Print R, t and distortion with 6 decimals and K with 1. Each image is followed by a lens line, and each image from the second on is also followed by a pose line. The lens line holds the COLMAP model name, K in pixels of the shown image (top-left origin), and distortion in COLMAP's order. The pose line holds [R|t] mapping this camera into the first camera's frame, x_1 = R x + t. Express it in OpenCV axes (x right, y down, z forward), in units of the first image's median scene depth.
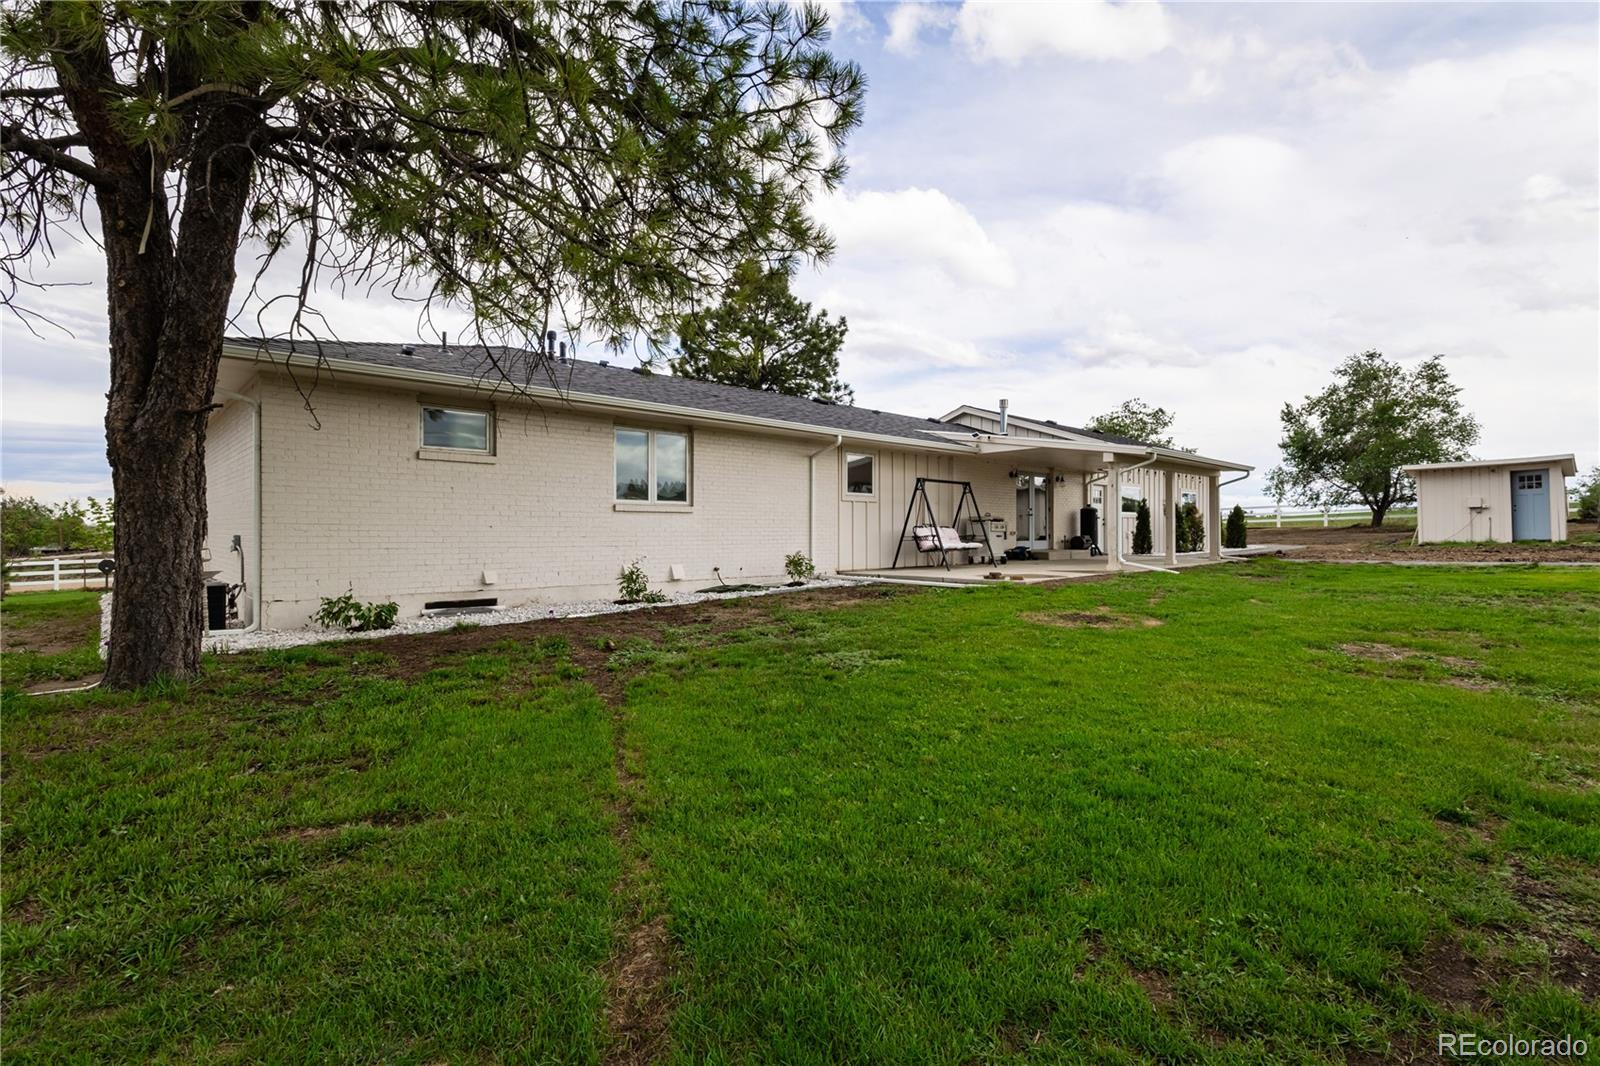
lens RADIAL K [[733.2, 0, 802.4], [0, 733.2, 532.7], [0, 0, 1]] dist [0.004495, -0.000345]
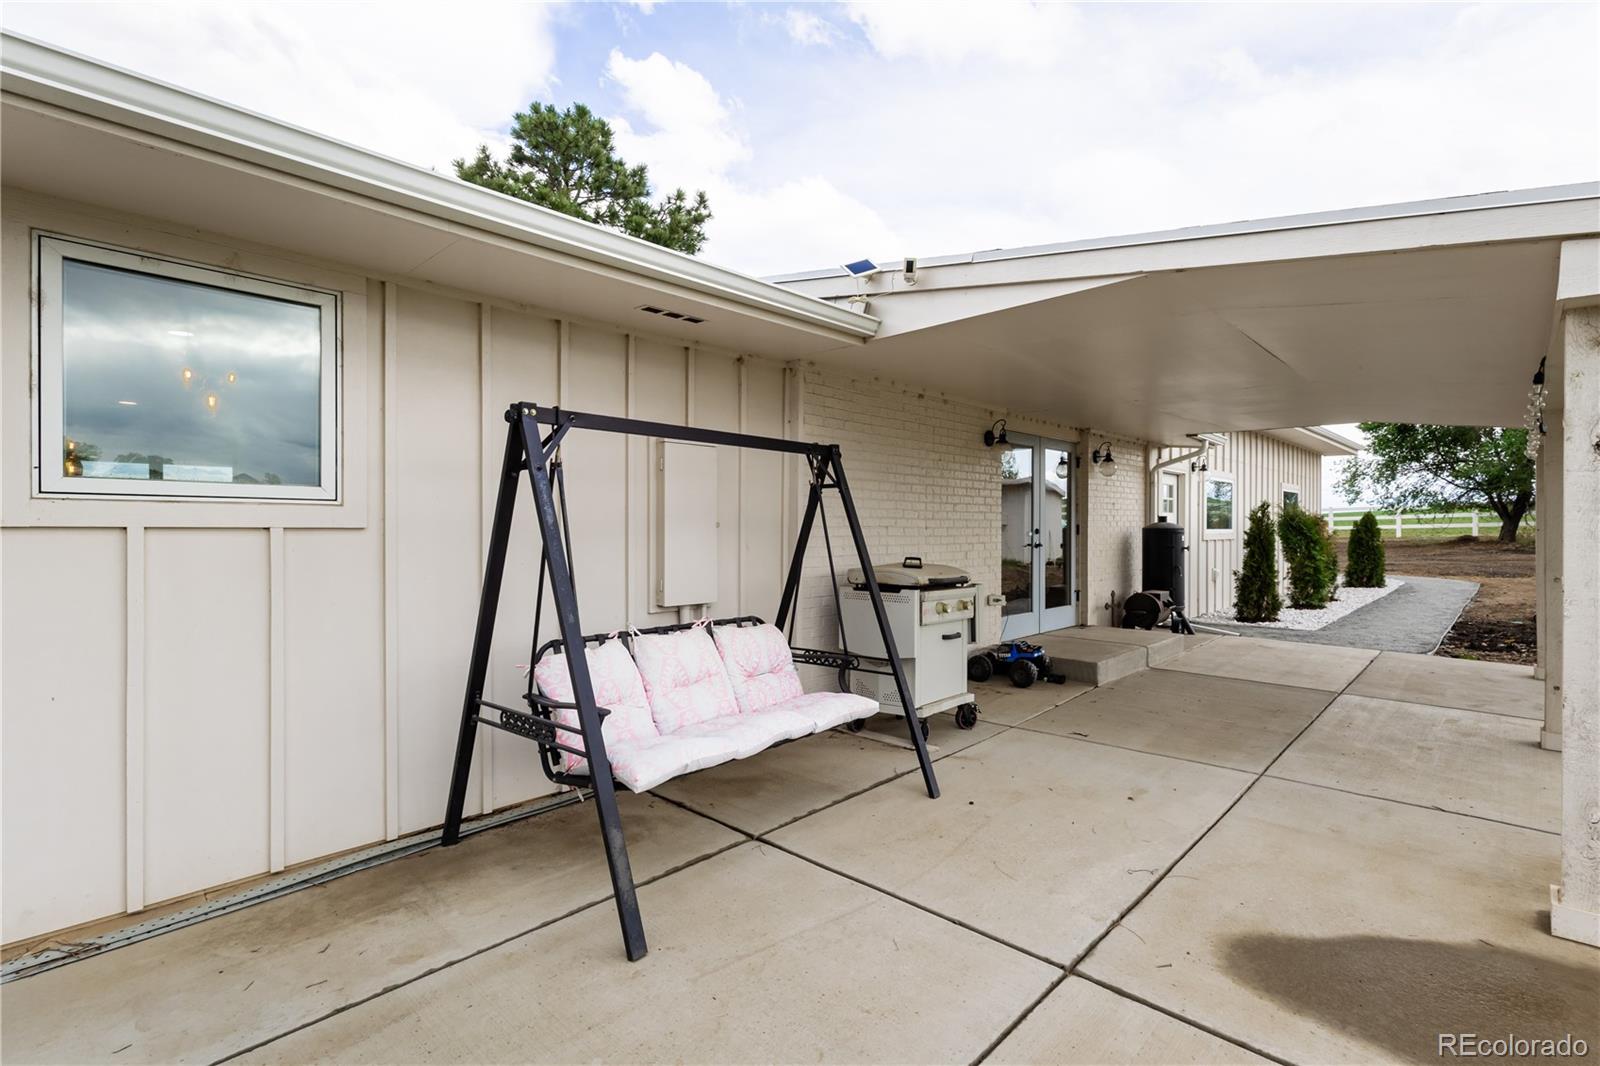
lens RADIAL K [[733.2, 0, 802.4], [0, 733.2, 532.7], [0, 0, 1]] dist [0.004495, -0.000345]
pose [[0.999069, 0.002258, 0.043075, 0.163306], [-0.002505, 0.999981, 0.005680, -0.031827], [-0.043061, -0.005782, 0.999056, 0.590200]]
